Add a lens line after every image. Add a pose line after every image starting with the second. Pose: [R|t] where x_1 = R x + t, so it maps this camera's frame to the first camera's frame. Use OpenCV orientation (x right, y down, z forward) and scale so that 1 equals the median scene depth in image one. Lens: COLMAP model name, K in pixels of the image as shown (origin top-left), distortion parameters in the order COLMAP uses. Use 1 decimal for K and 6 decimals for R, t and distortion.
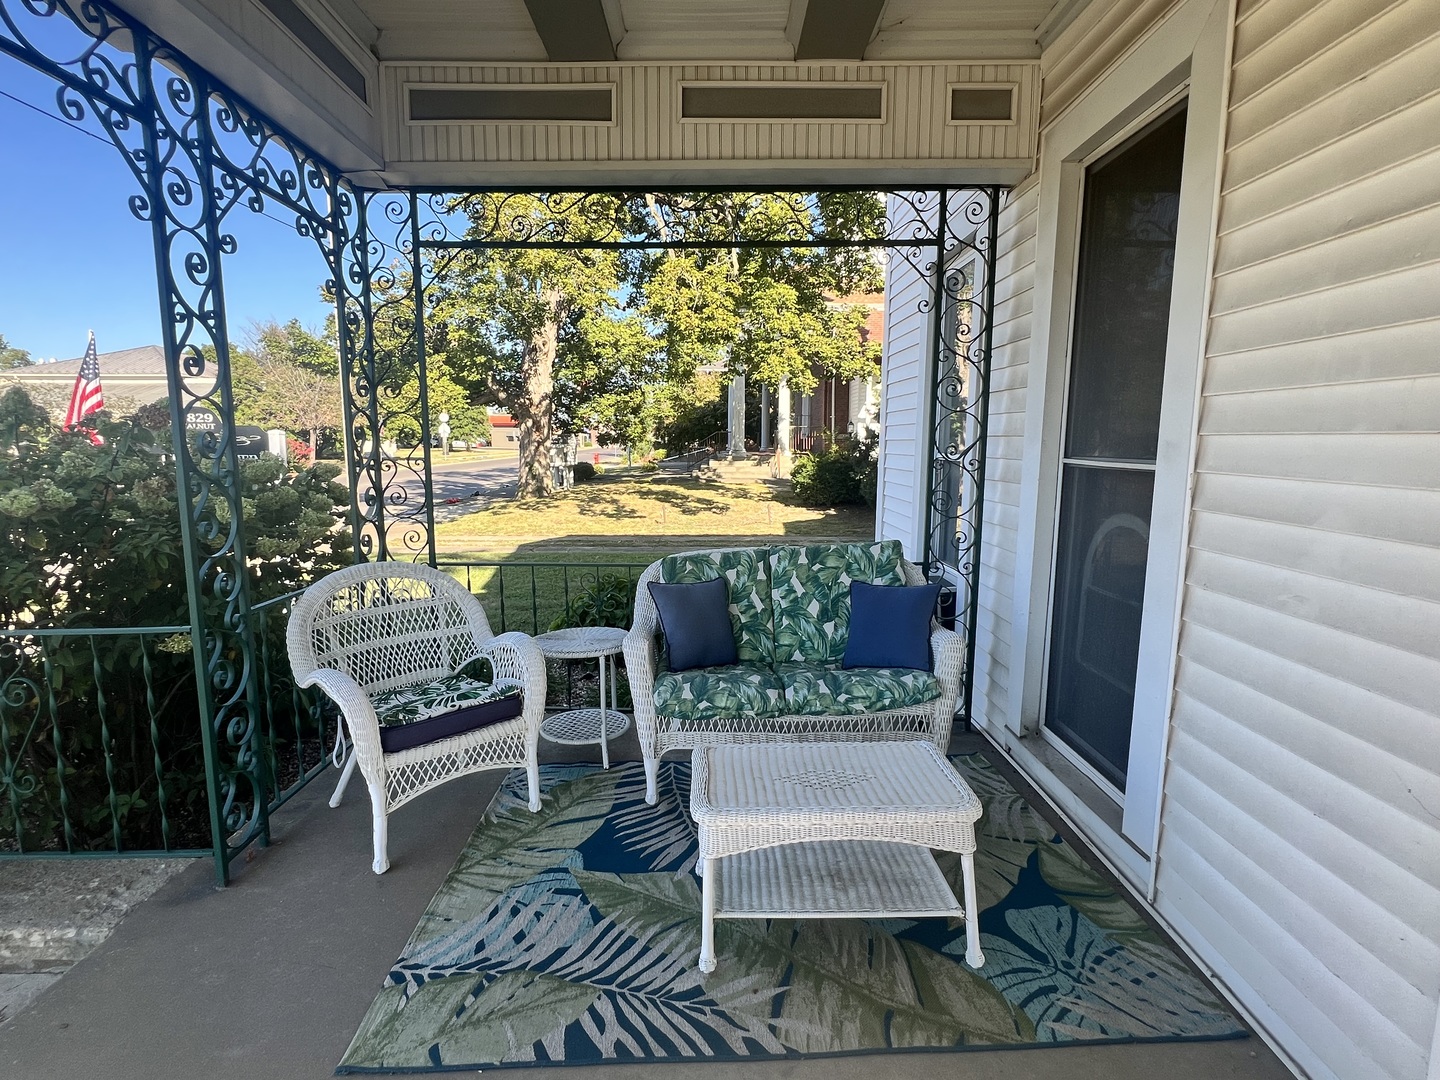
lens RADIAL K [[811.0, 0, 717.7], [0, 811.0, 569.2], [0, 0, 1]] dist [-0.000489, -0.000239]
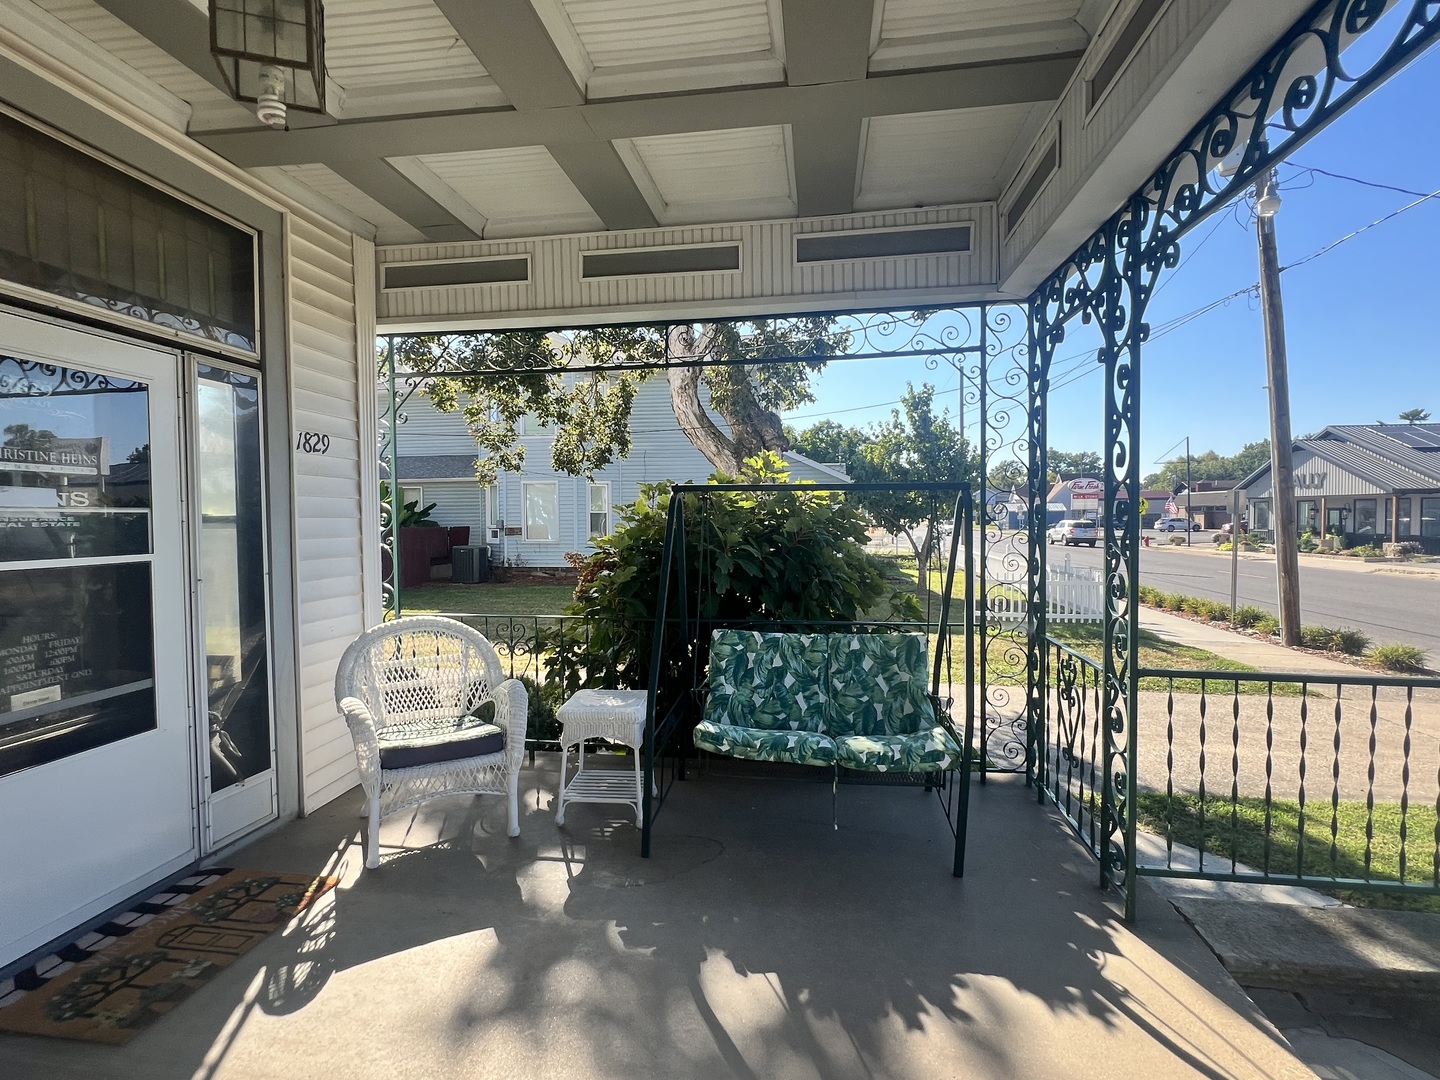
lens RADIAL K [[701.0, 0, 720.0], [0, 701.0, 540.0], [0, 0, 1]] dist [0.001255, 0.000045]
pose [[0.988981, -0.000577, -0.148043, 0.245733], [-0.018209, 0.991926, -0.125506, -0.003742], [0.146920, 0.126819, 0.980985, -0.000066]]
